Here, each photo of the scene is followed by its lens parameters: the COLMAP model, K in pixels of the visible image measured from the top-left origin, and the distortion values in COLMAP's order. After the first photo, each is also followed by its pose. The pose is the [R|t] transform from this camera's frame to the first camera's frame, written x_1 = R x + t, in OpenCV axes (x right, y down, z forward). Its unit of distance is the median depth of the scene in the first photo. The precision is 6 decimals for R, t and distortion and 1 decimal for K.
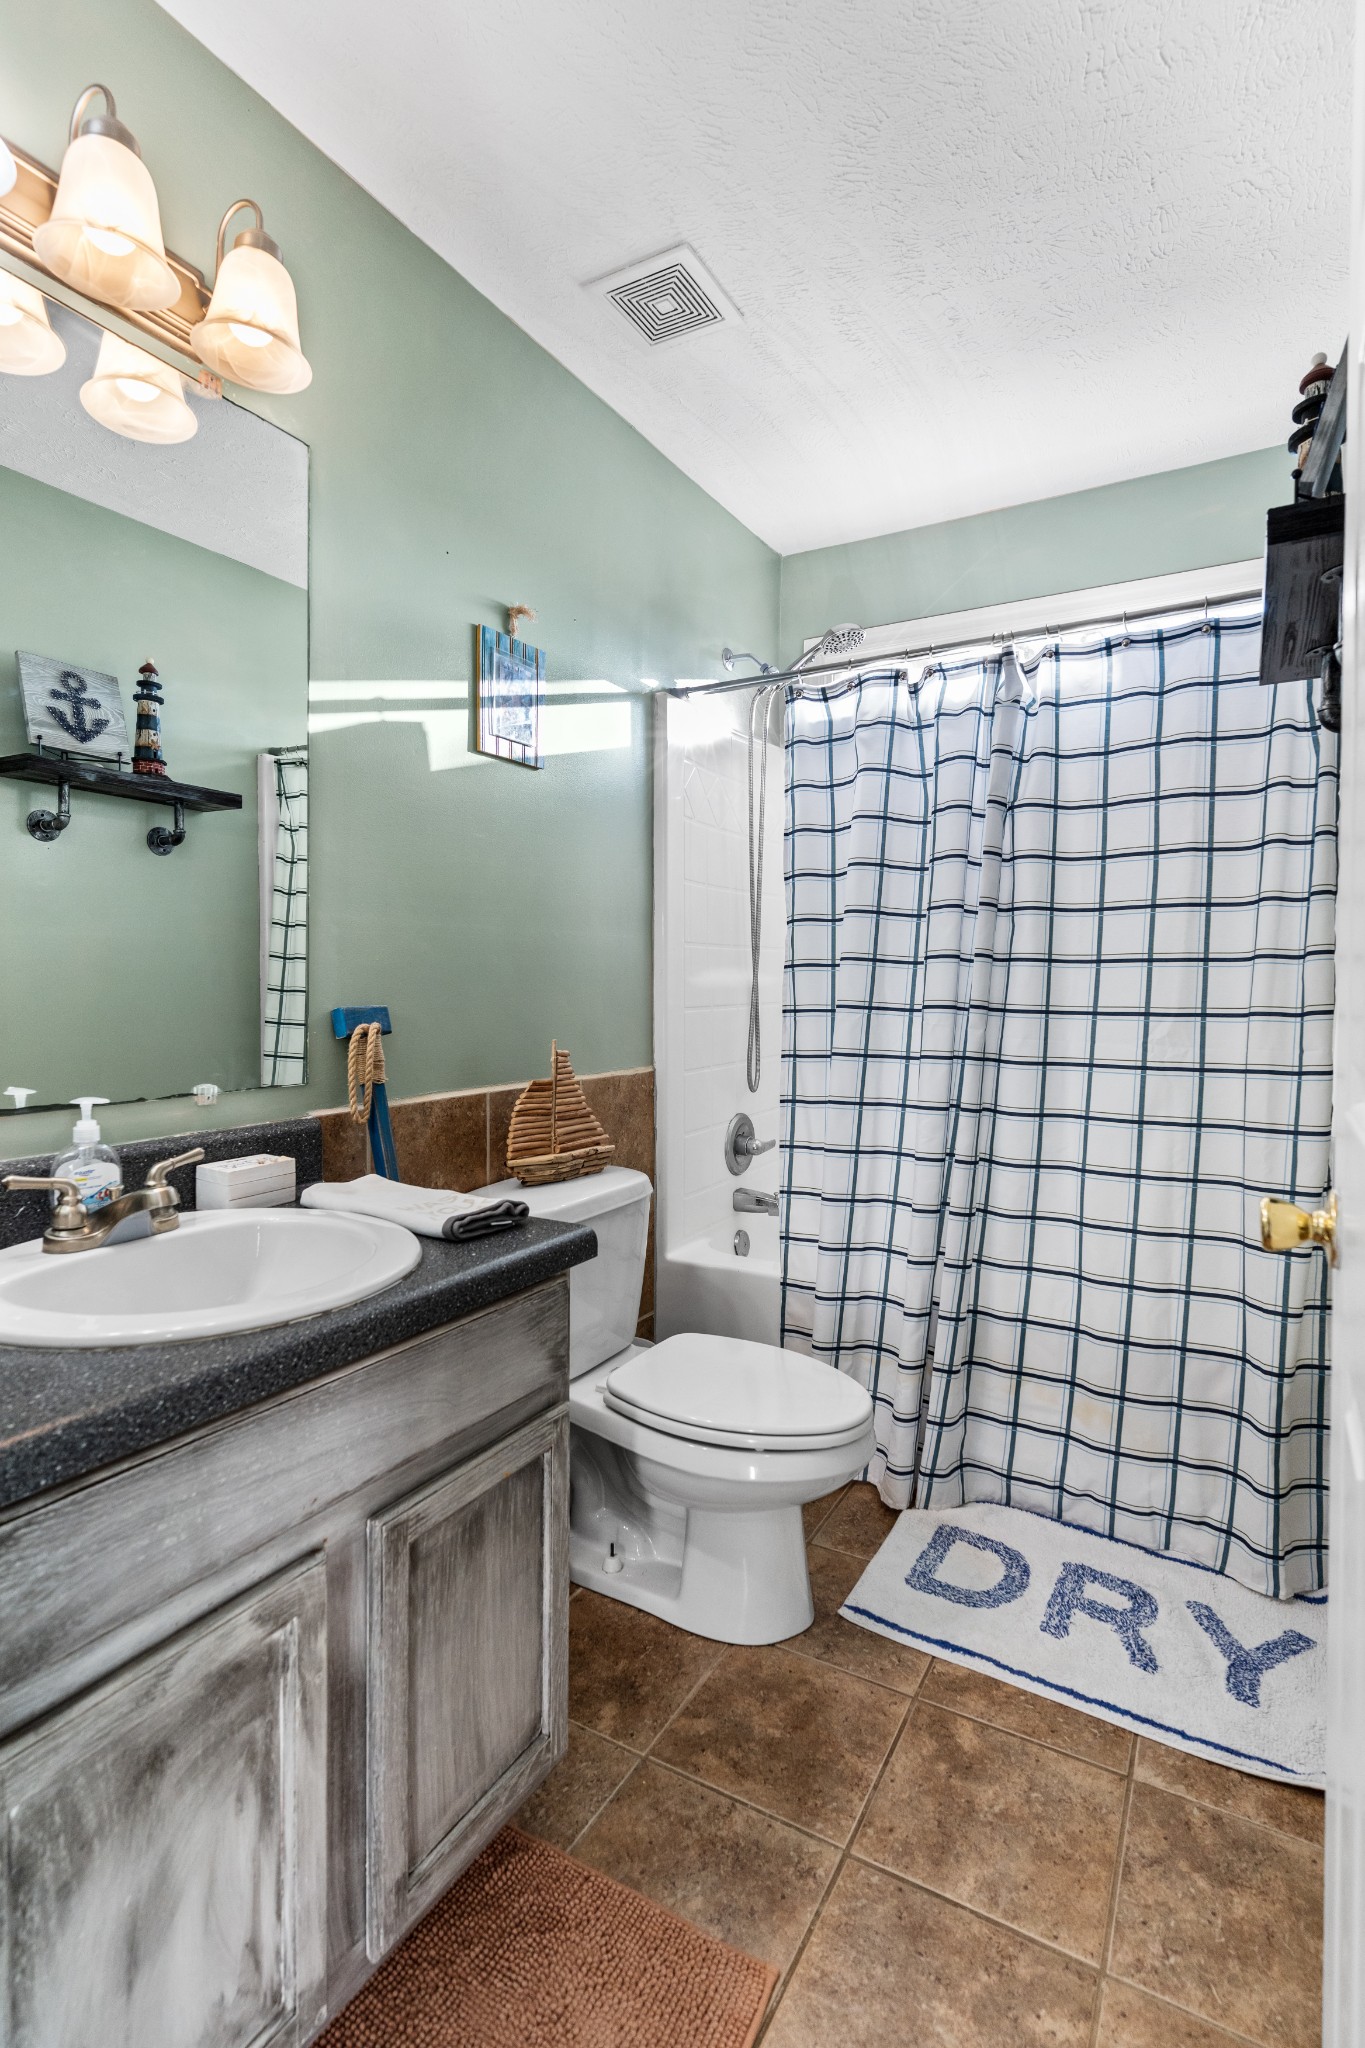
lens RADIAL K [[943.2, 0, 684.9], [0, 943.2, 990.7], [0, 0, 1]] dist [0.001606, -0.000884]
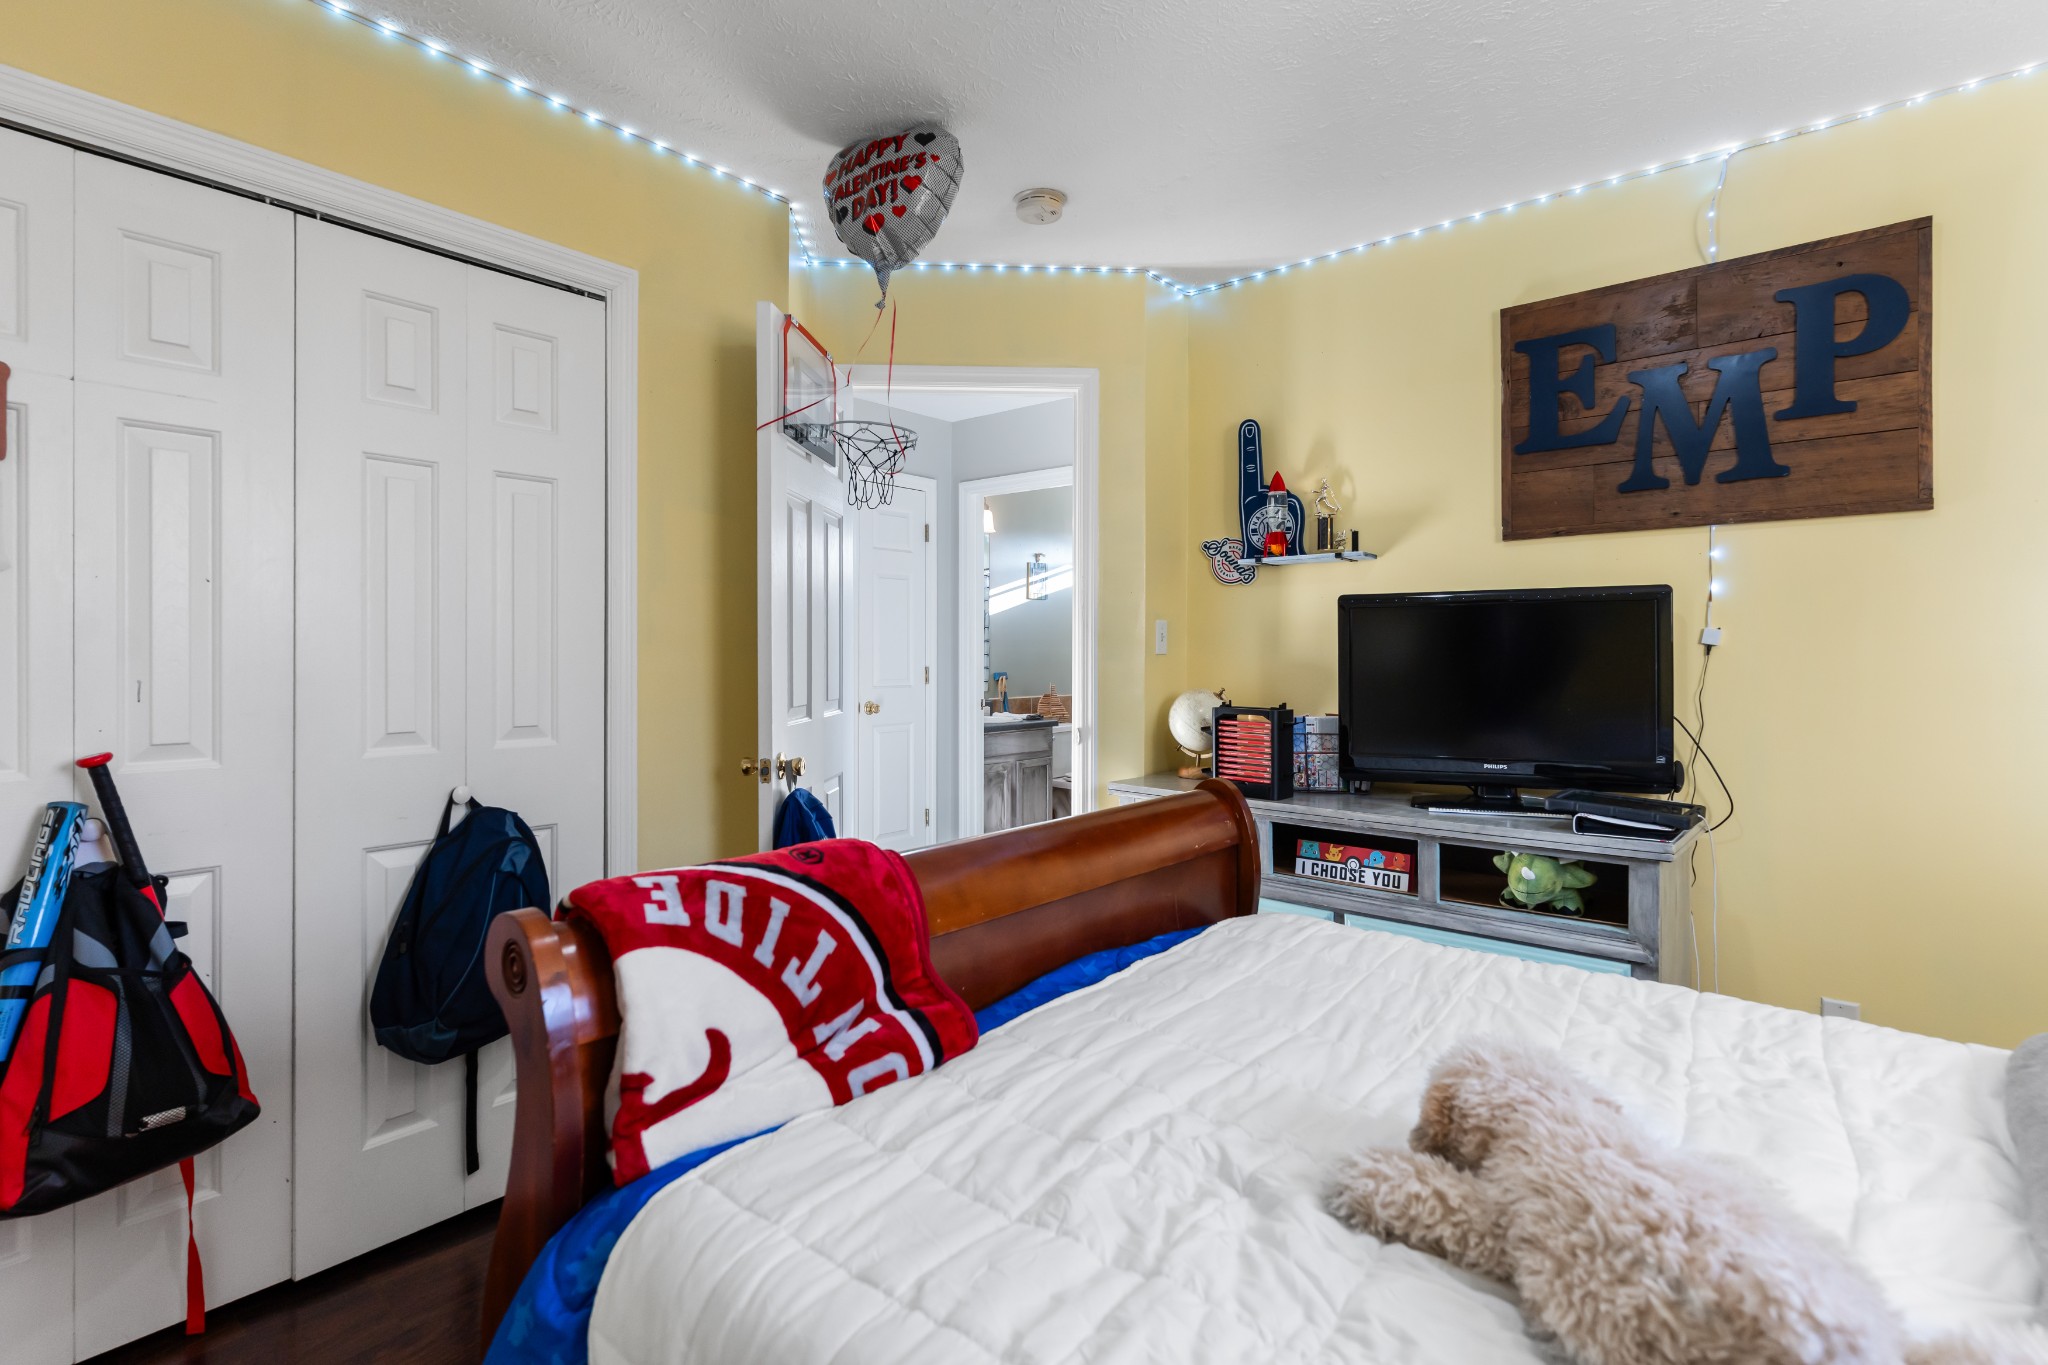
lens RADIAL K [[993.3, 0, 1024.5], [0, 993.3, 674.8], [0, 0, 1]] dist [0.000663, -0.000339]
pose [[0.984797, 0.001632, -0.173699, 0.569322], [-0.002784, 0.999976, -0.006390, 0.065048], [0.173684, 0.006776, 0.984778, -3.705132]]
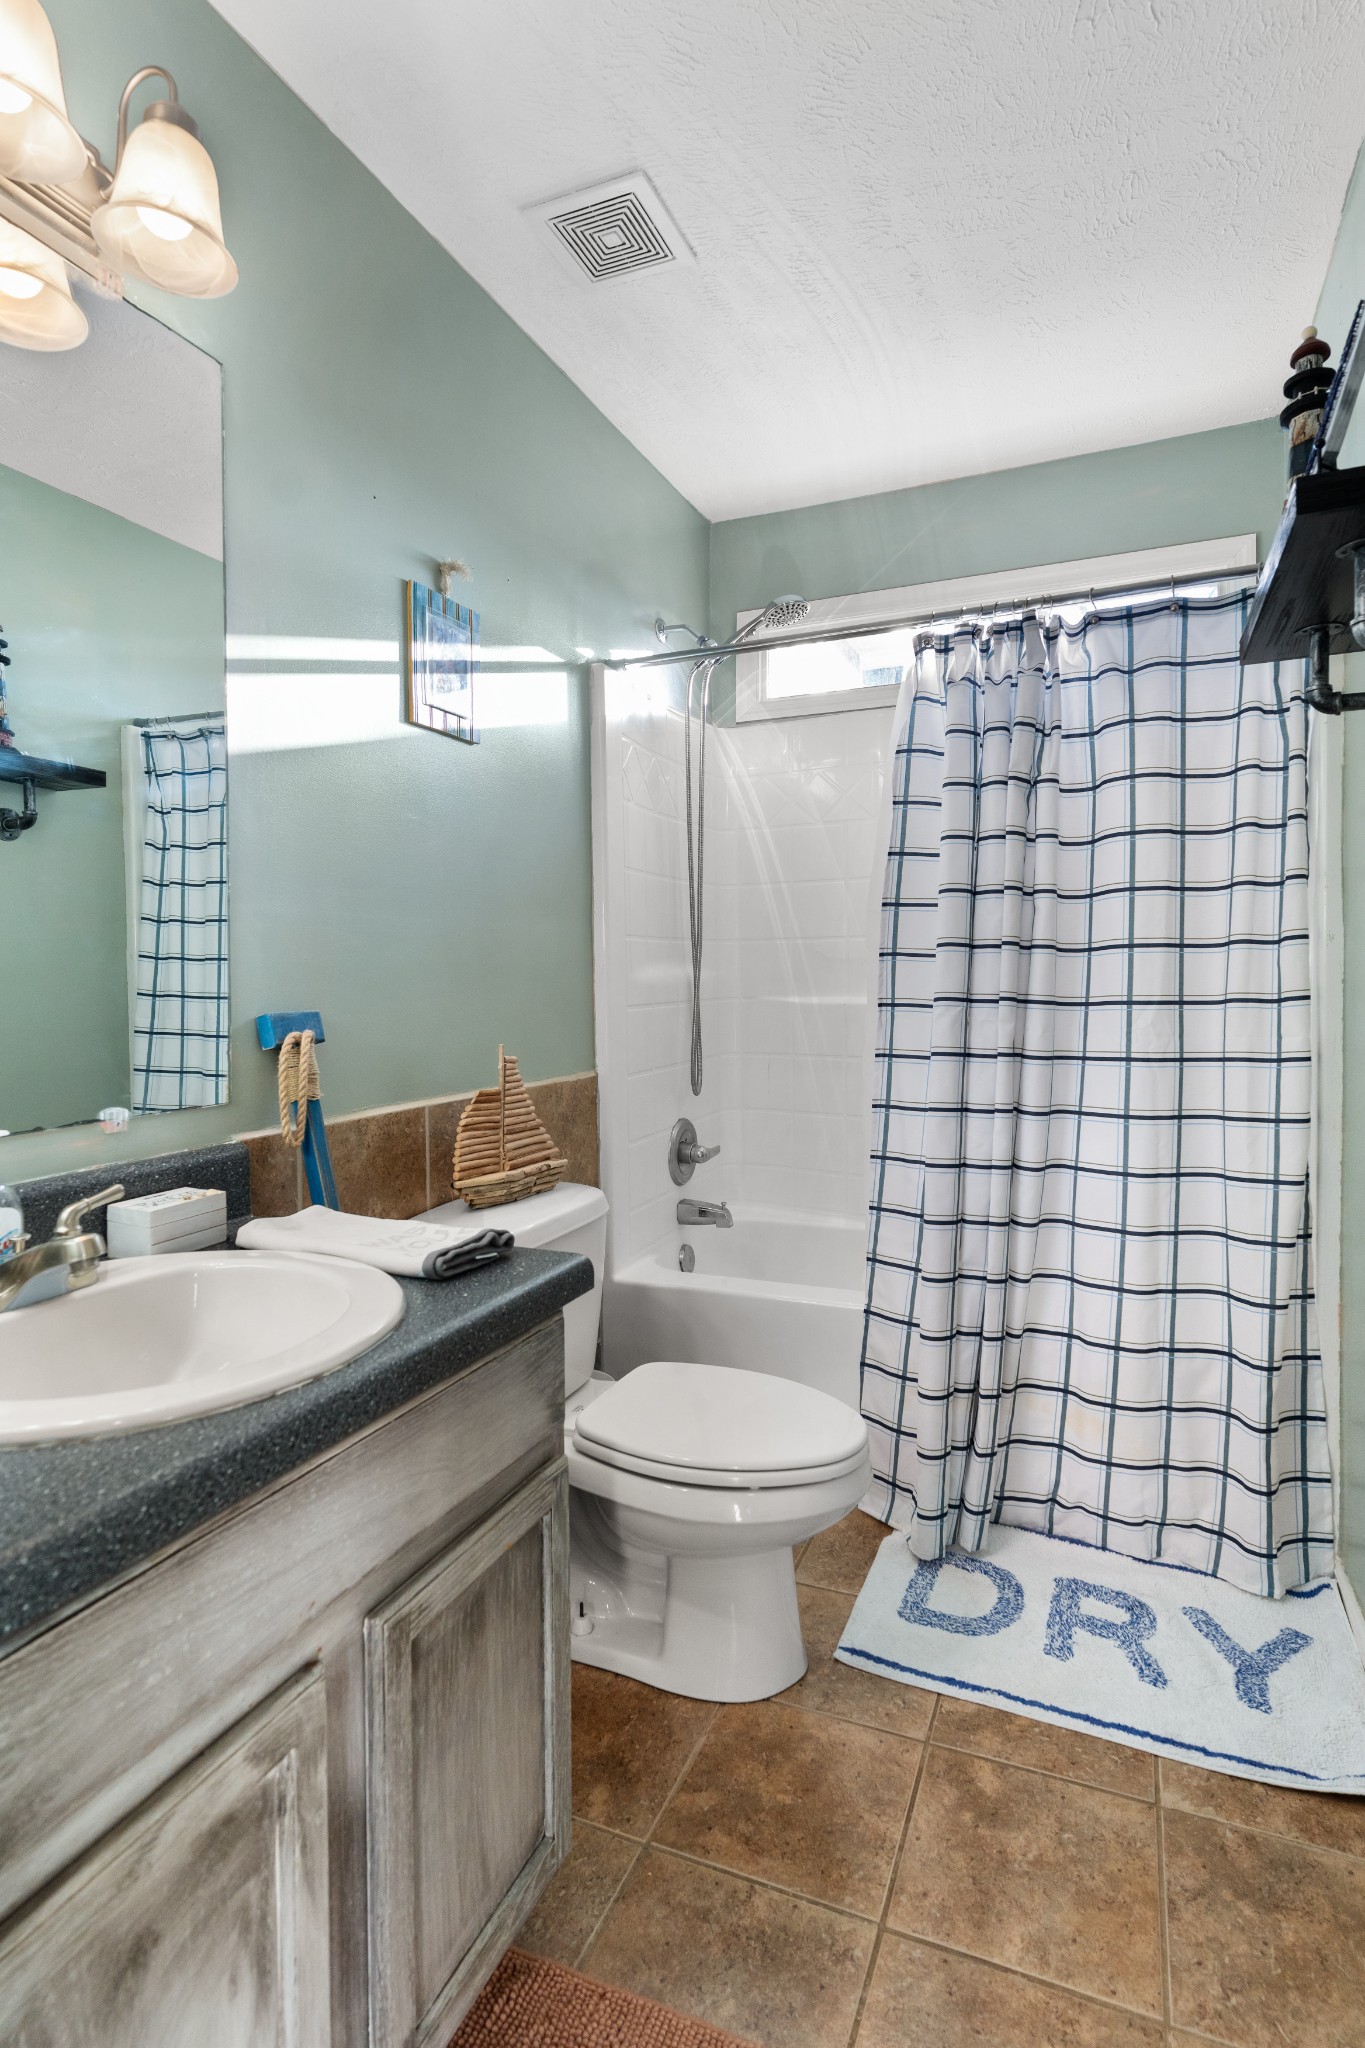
lens RADIAL K [[993.3, 0, 687.6], [0, 993.3, 981.5], [0, 0, 1]] dist [0.000663, -0.000339]
pose [[0.992512, -0.016623, 0.121013, -0.111890], [0.017302, 0.999840, -0.004566, -0.000824], [-0.120918, 0.006626, 0.992640, 0.058654]]
